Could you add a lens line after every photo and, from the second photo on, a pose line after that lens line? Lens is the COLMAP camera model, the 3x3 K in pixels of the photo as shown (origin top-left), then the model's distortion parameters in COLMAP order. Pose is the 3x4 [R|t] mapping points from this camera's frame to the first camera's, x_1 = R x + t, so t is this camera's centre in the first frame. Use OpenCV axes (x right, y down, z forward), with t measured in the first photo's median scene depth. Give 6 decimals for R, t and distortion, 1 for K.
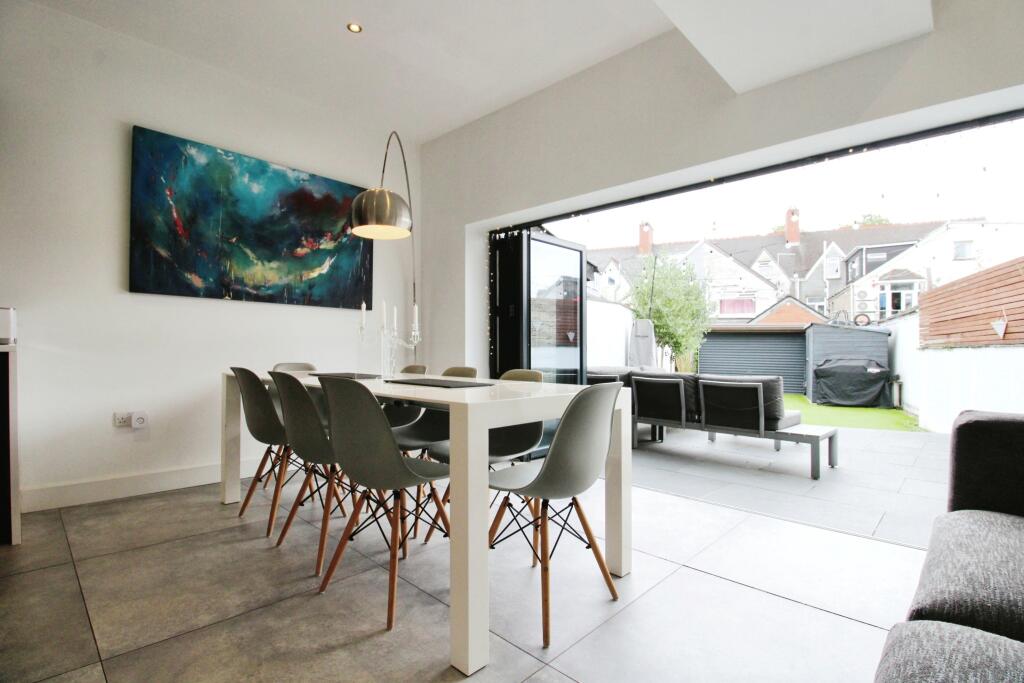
lens RADIAL K [[488.1, 0, 512.0], [0, 488.1, 341.5], [0, 0, 1]] dist [-0.009707, -0.000716]
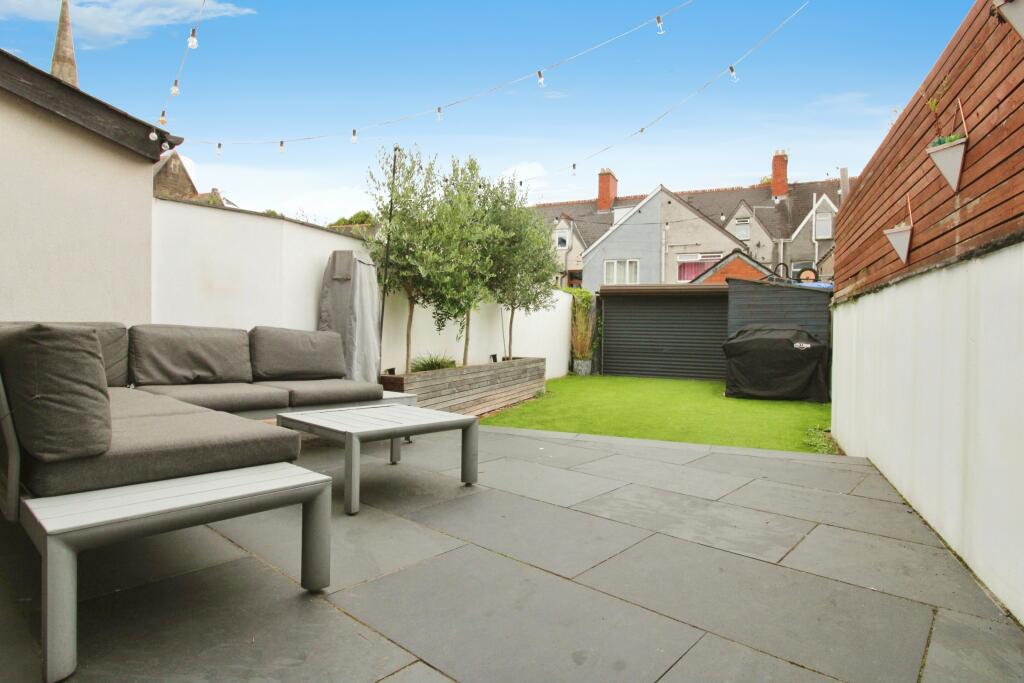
lens RADIAL K [[556.9, 0, 512.0], [0, 556.9, 341.5], [0, 0, 1]] dist [-0.001252, -0.000164]
pose [[0.999179, 0.000067, 0.040503, 0.097819], [-0.001649, 0.999237, 0.039029, 0.007675], [-0.040469, -0.039064, 0.998417, 0.075904]]
